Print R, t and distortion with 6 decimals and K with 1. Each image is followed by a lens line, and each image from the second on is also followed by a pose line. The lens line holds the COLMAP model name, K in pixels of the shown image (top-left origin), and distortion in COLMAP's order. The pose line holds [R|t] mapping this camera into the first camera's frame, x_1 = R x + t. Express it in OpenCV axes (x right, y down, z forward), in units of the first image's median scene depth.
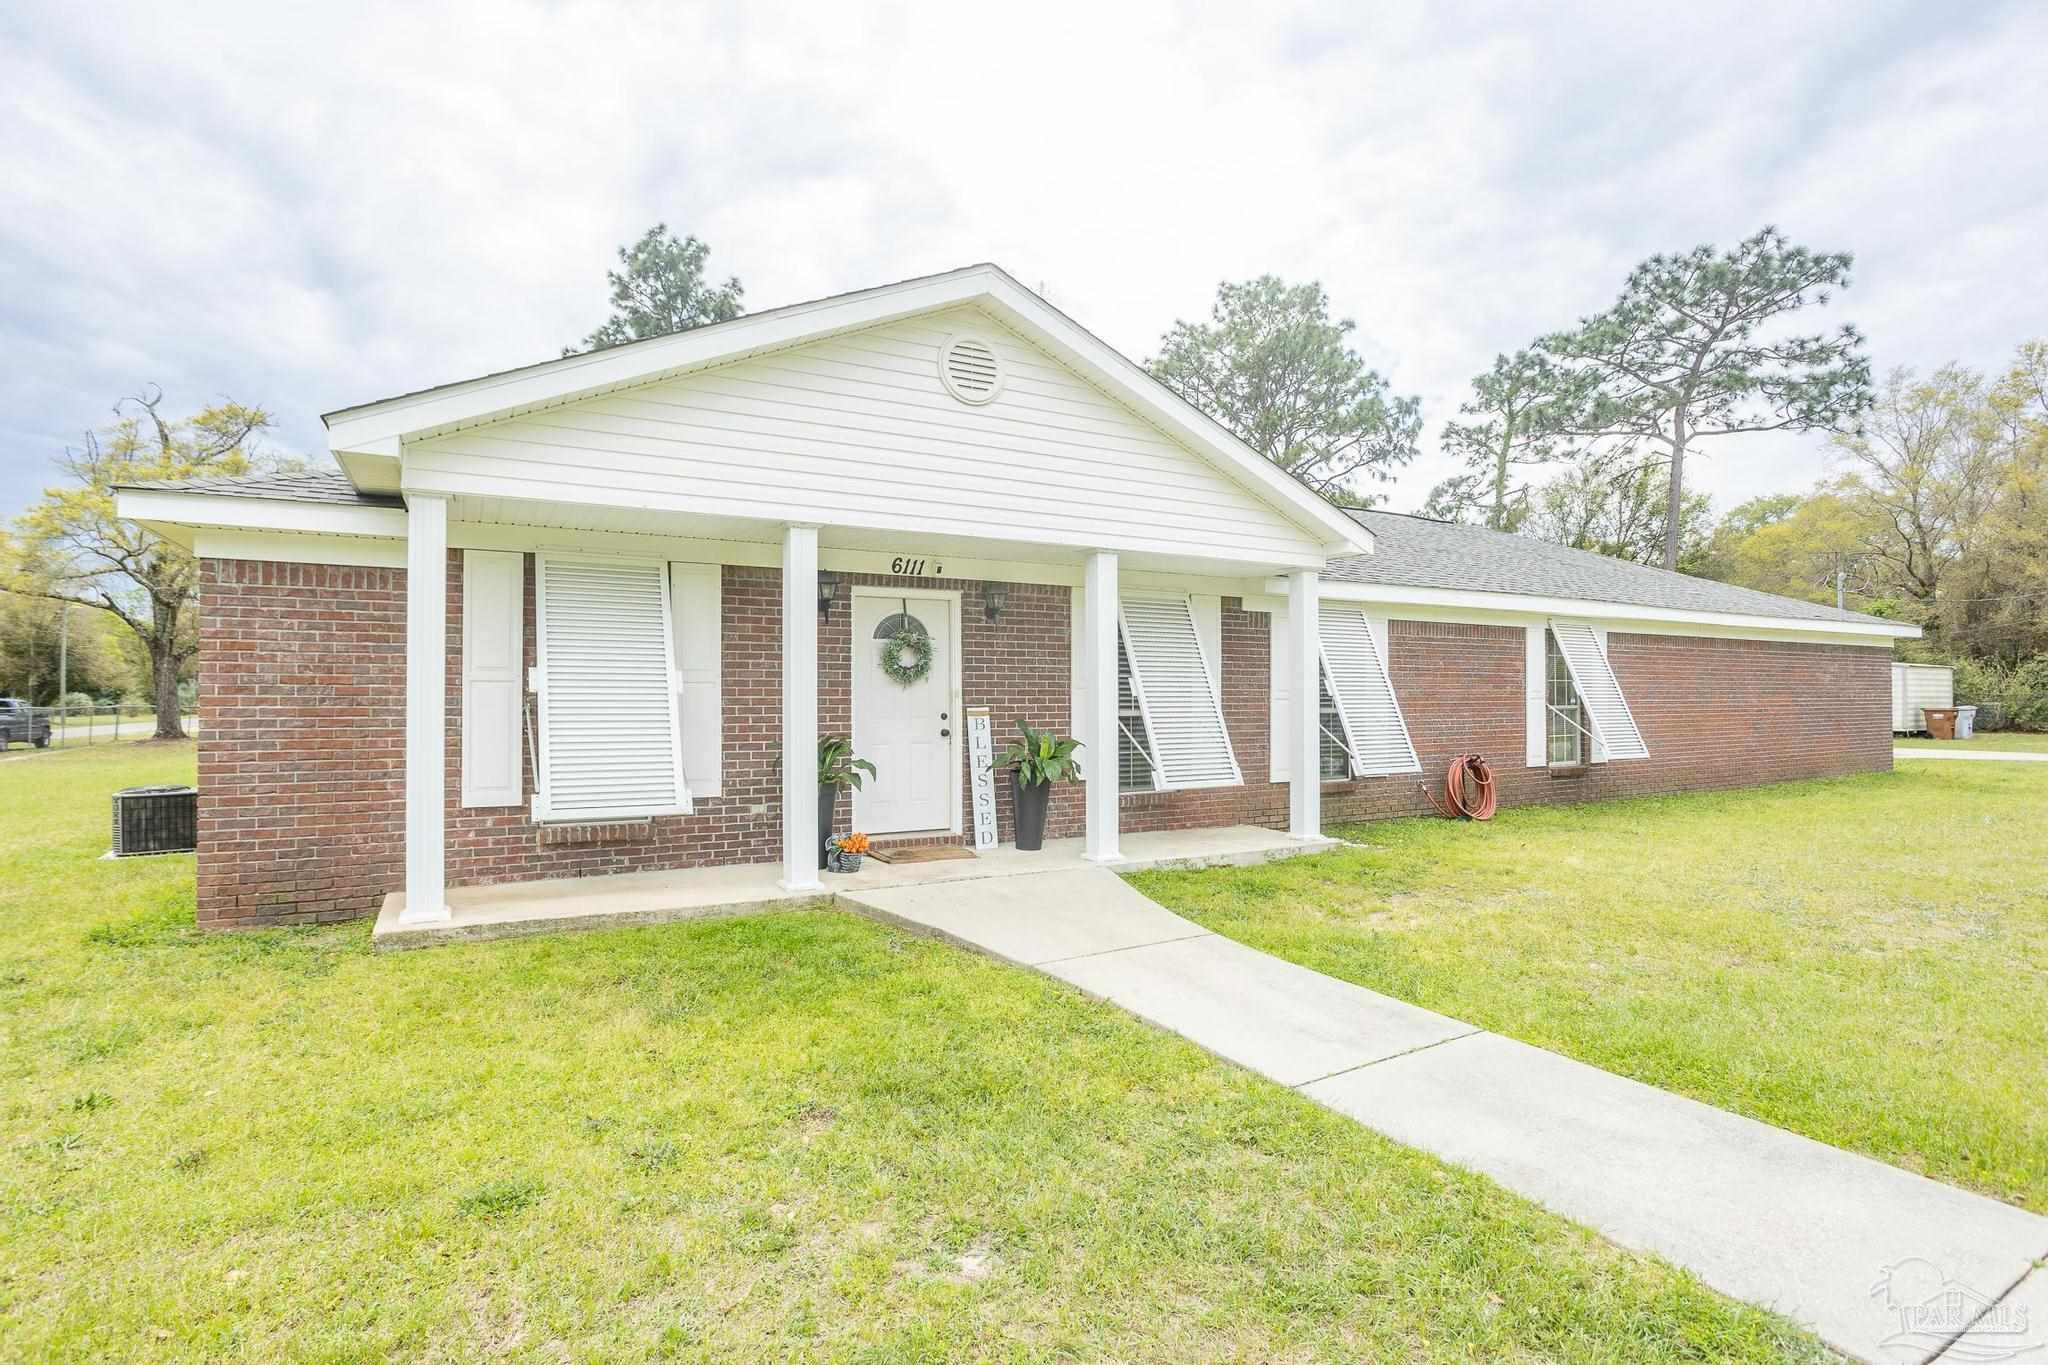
lens RADIAL K [[996.5, 0, 1030.7], [0, 996.5, 694.0], [0, 0, 1]] dist [-0.032415, 0.017051]
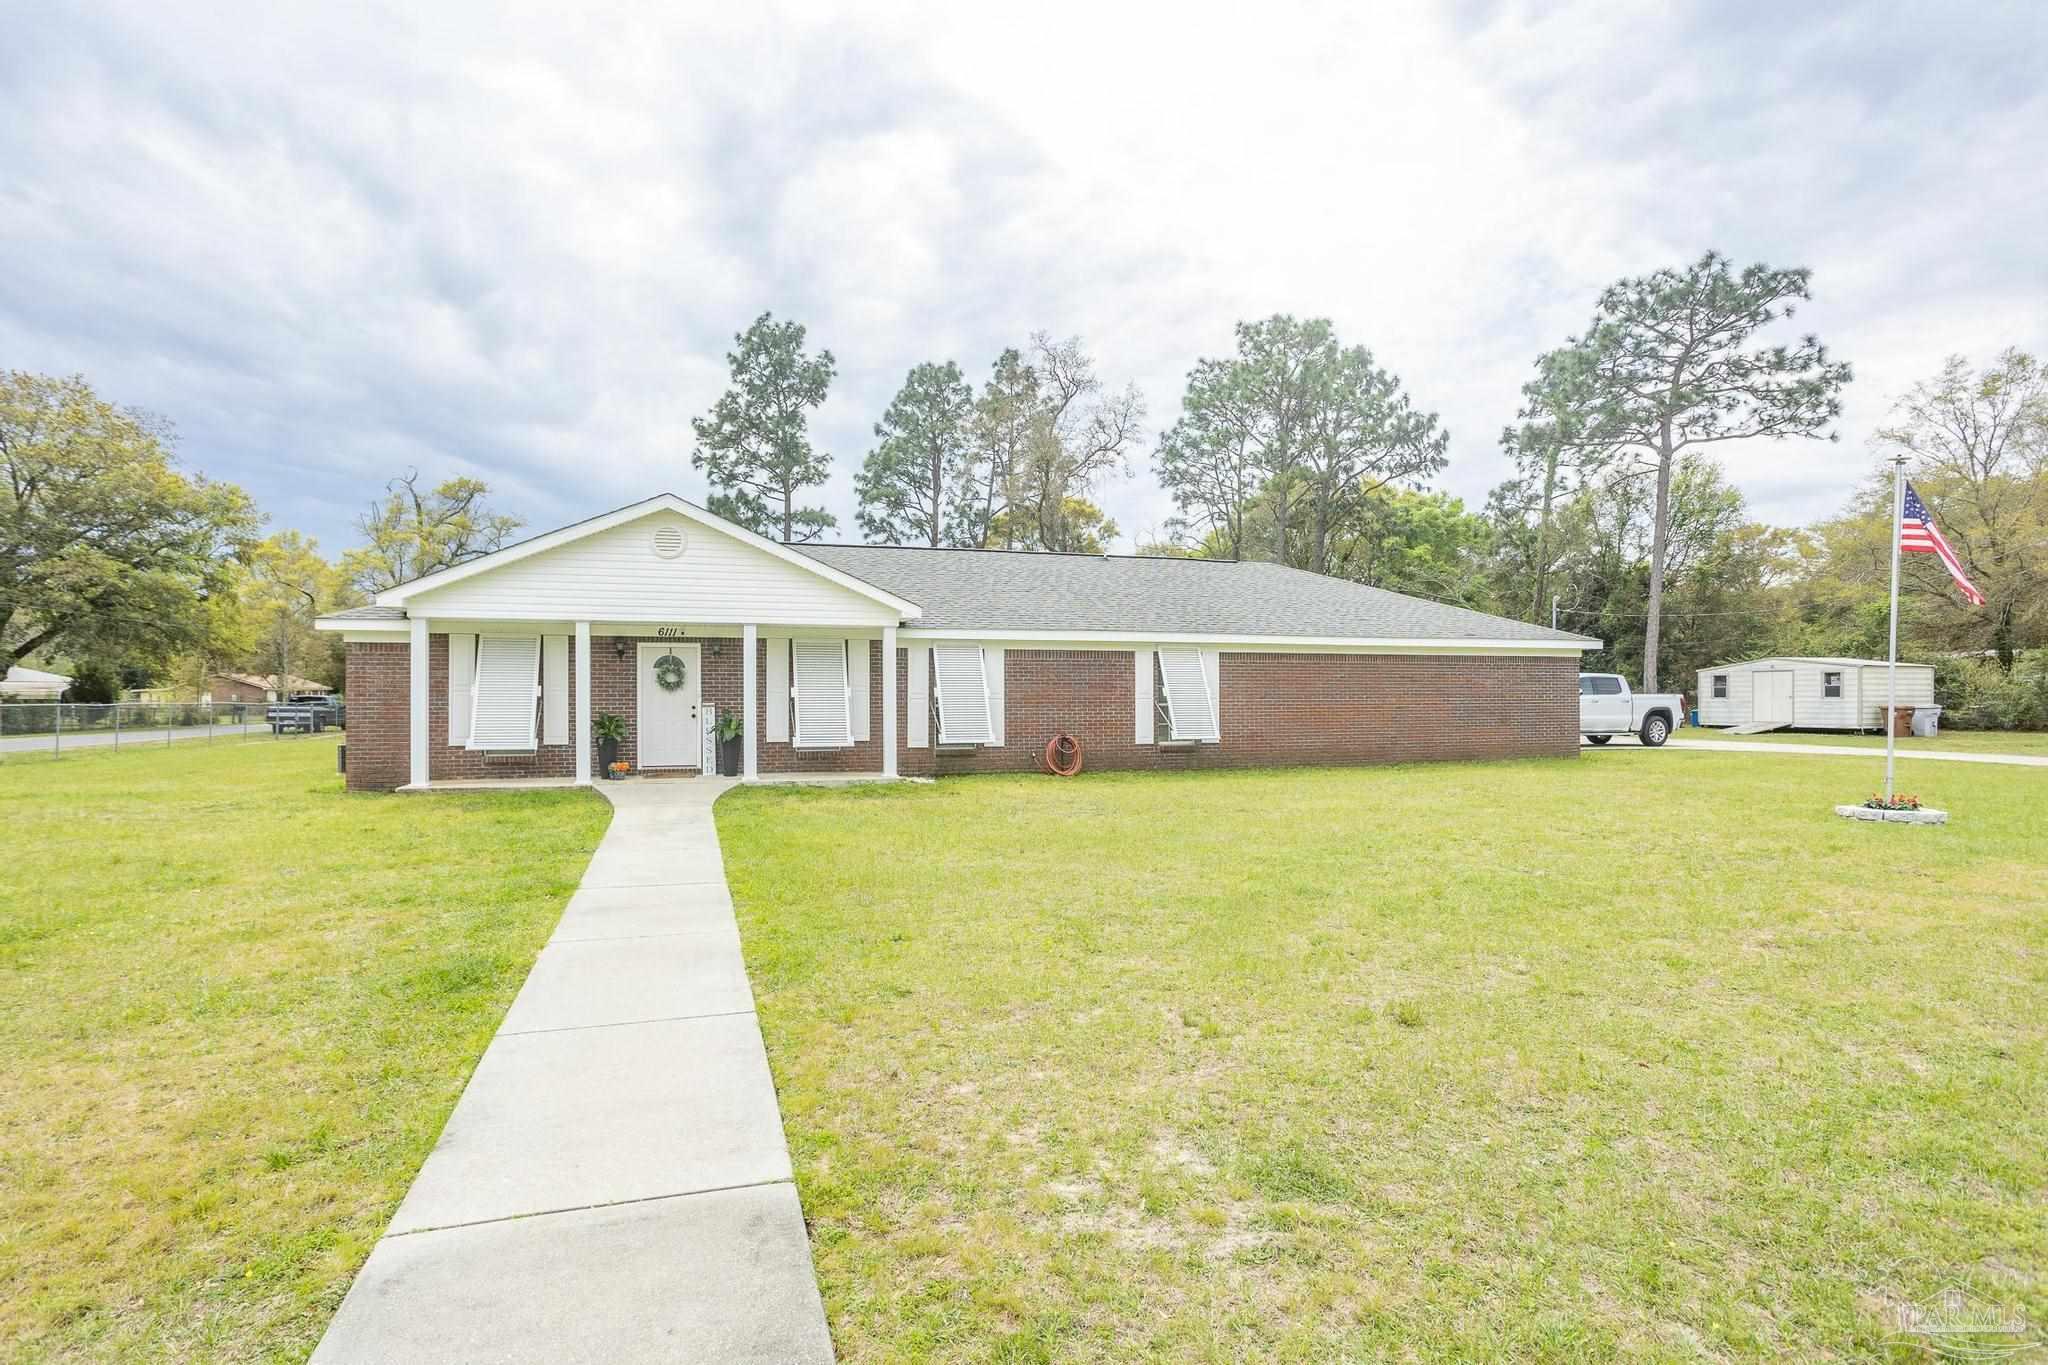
lens RADIAL K [[996.5, 0, 1013.7], [0, 996.5, 696.0], [0, 0, 1]] dist [-0.032415, 0.017051]
pose [[0.979053, 0.000225, -0.203603, 0.911104], [0.000791, 0.999988, 0.004908, -0.008654], [0.203602, -0.004966, 0.979041, -0.772782]]
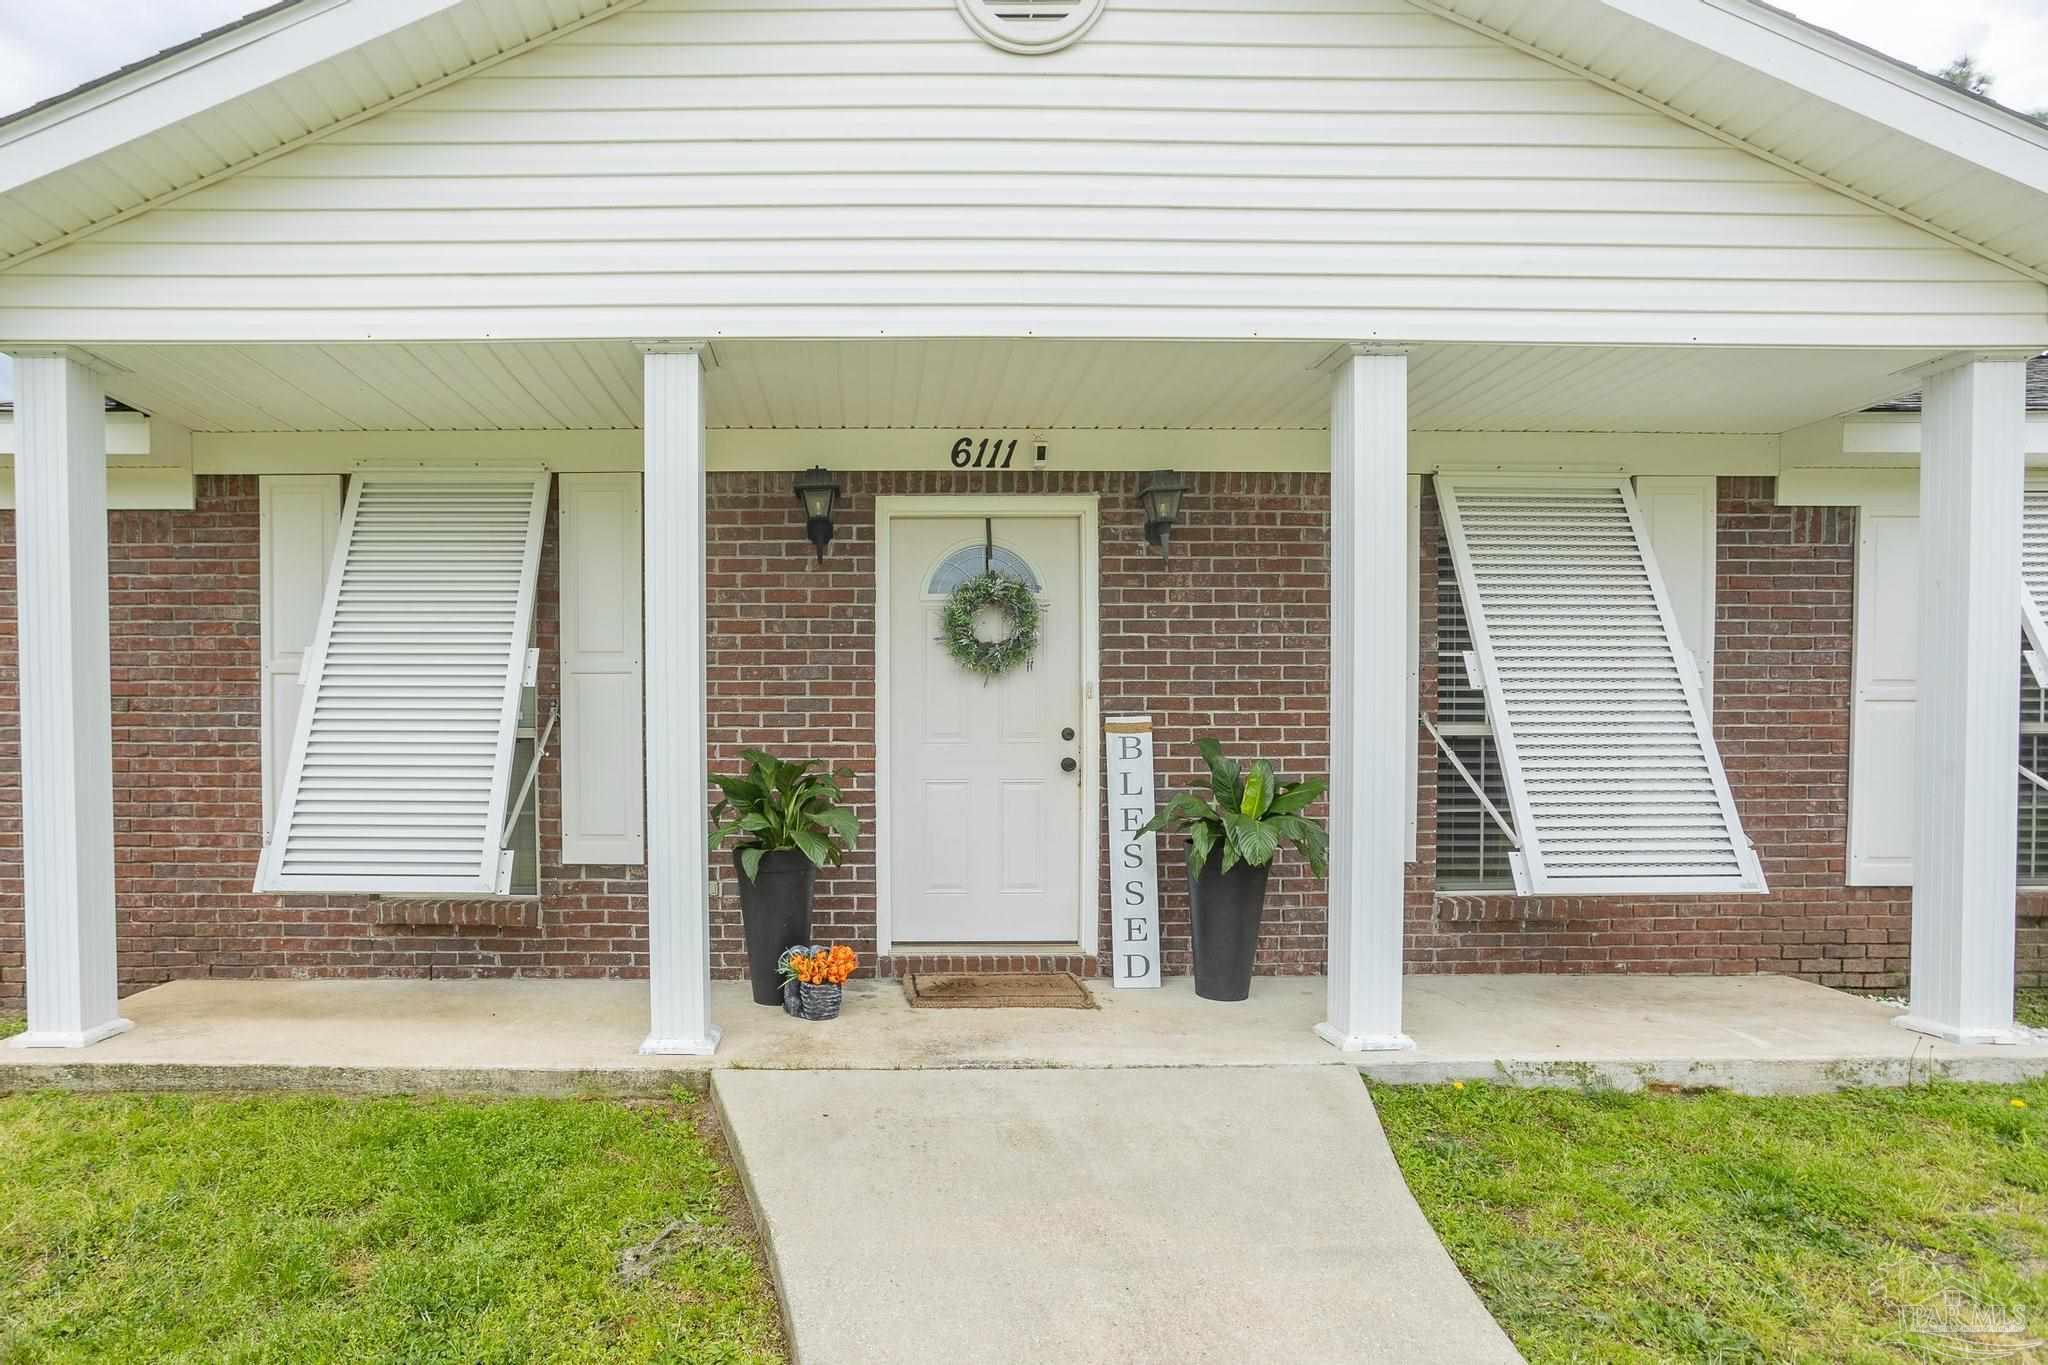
lens RADIAL K [[1069.4, 0, 865.3], [0, 1069.4, 785.4], [0, 0, 1]] dist [-0.034429, 0.013464]
pose [[0.871699, 0.014401, -0.489831, 0.099497], [0.003777, 0.999341, 0.036104, 0.028556], [0.490028, -0.033322, 0.871070, 0.431350]]
